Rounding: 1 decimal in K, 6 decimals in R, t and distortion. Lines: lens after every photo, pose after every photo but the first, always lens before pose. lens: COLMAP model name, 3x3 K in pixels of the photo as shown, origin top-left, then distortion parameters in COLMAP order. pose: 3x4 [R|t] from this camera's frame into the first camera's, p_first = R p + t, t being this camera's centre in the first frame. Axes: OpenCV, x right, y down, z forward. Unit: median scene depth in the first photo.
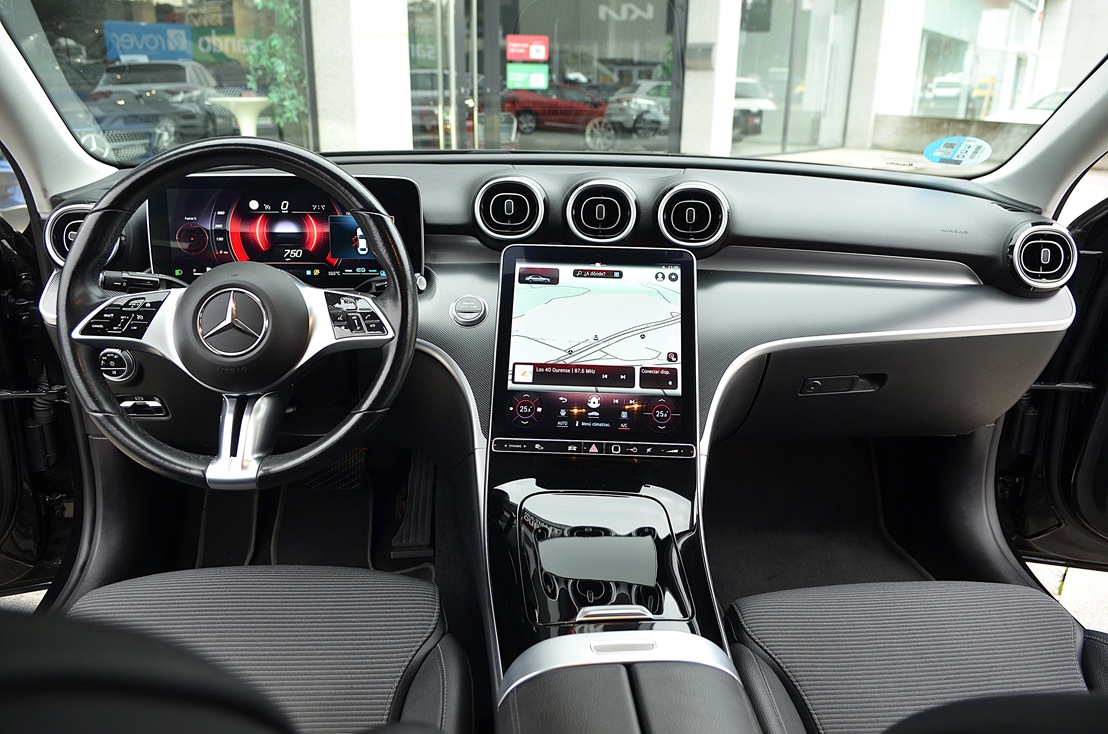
lens RADIAL K [[825.0, 0, 554.0], [0, 825.0, 367.0], [0, 0, 1]] dist [-0.003178, -0.000863]
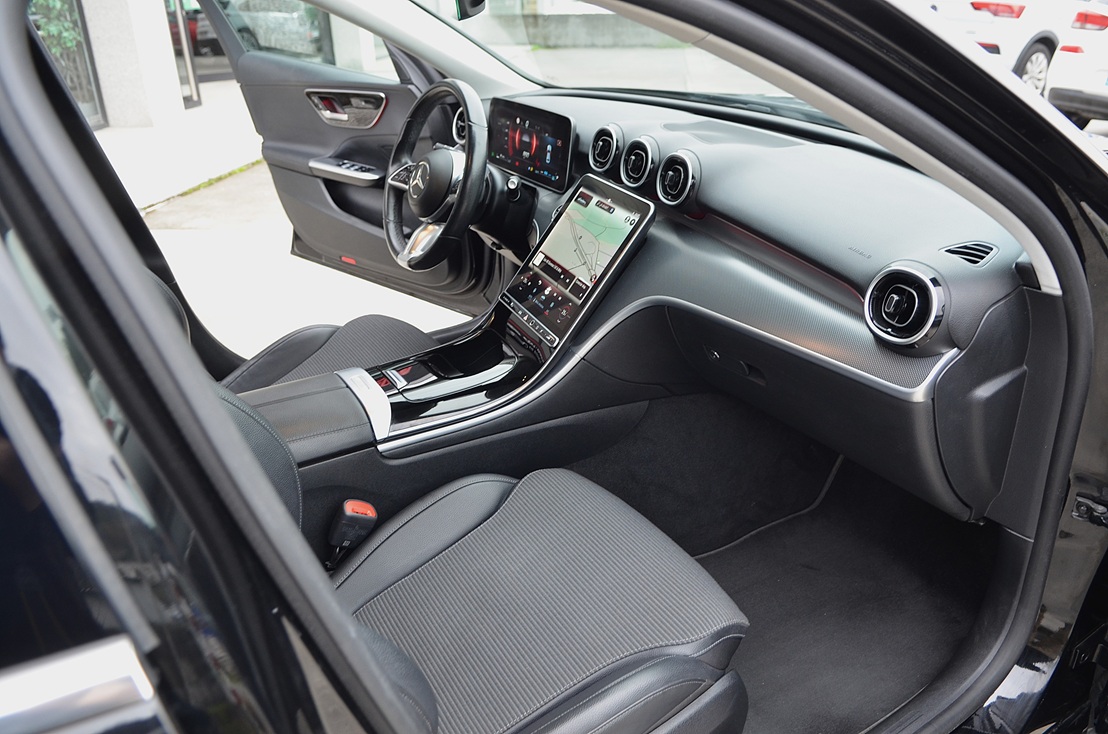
lens RADIAL K [[825.0, 0, 554.0], [0, 825.0, 367.0], [0, 0, 1]] dist [-0.003178, -0.000863]
pose [[0.450166, 0.374978, -0.810396, 1.159033], [-0.285294, 0.920385, 0.267393, -0.202175], [0.846143, 0.110829, 0.521305, 0.260302]]
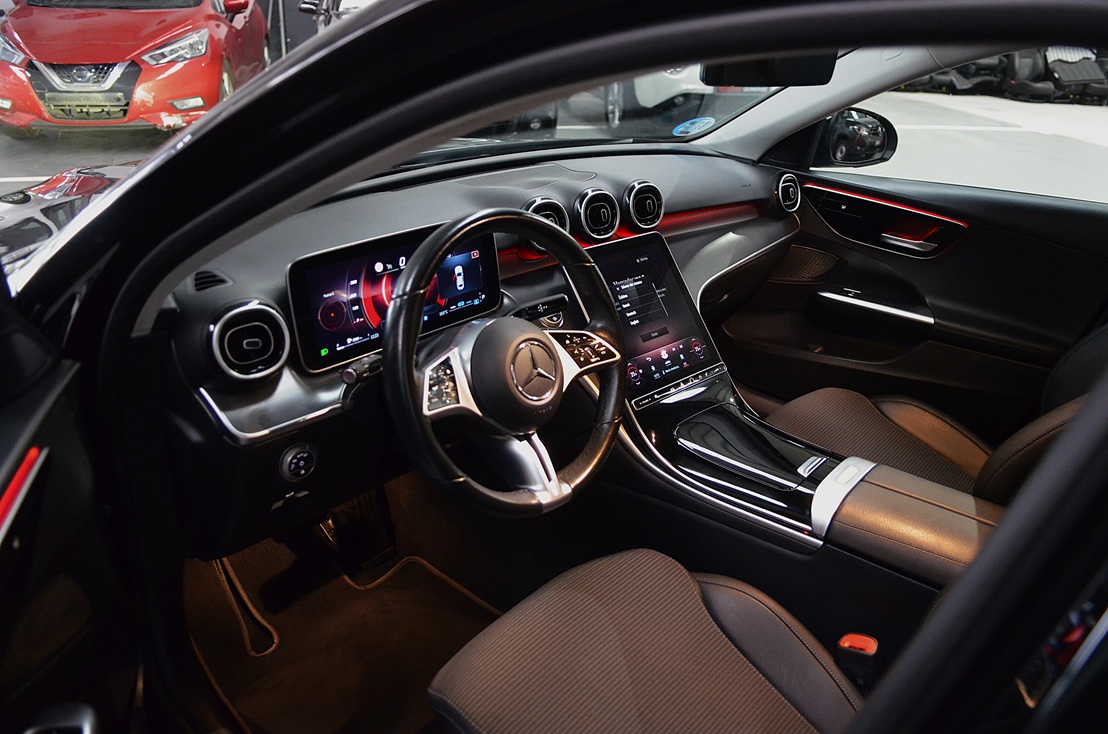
lens RADIAL K [[825.0, 0, 554.0], [0, 825.0, 367.0], [0, 0, 1]] dist [-0.003178, -0.000863]
pose [[0.710843, -0.293503, 0.639185, -0.890019], [0.238844, 0.955500, 0.173128, -0.201304], [-0.661555, 0.029599, 0.749312, 0.090721]]
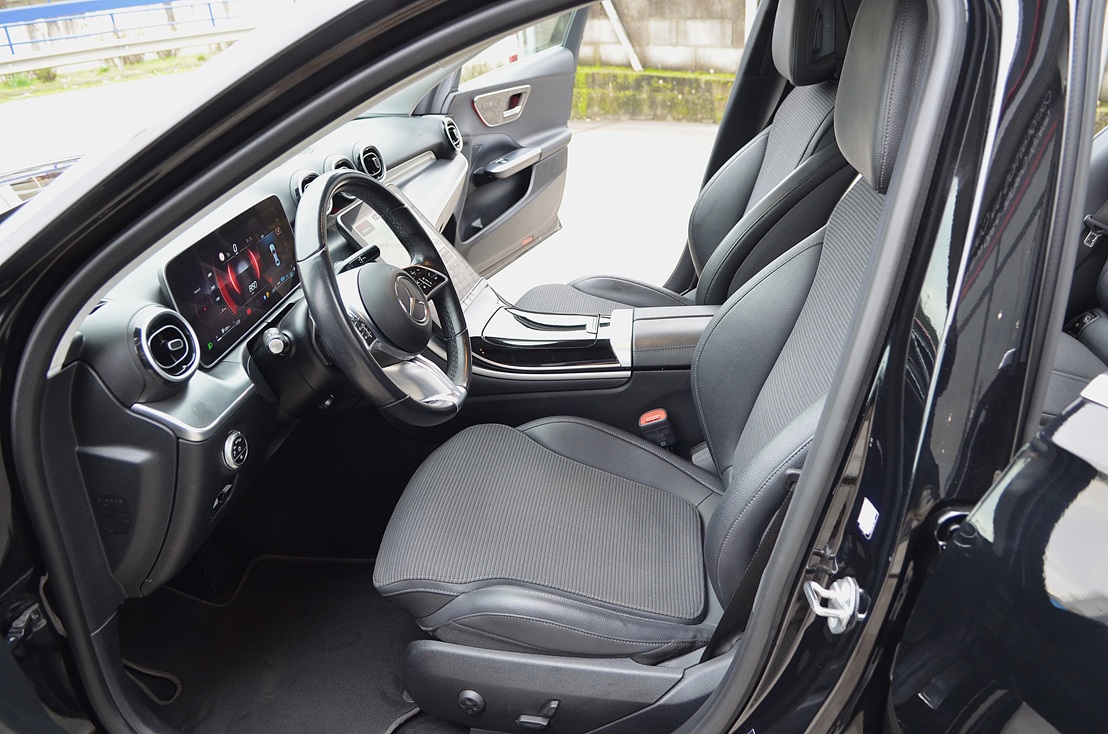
lens RADIAL K [[846.9, 0, 554.0], [0, 846.9, 367.0], [0, 0, 1]] dist [-0.000770, -0.001896]
pose [[0.186833, -0.461976, 0.866990, -1.278327], [0.416764, 0.836450, 0.355892, -0.284228], [-0.889607, 0.294838, 0.348811, 0.278453]]
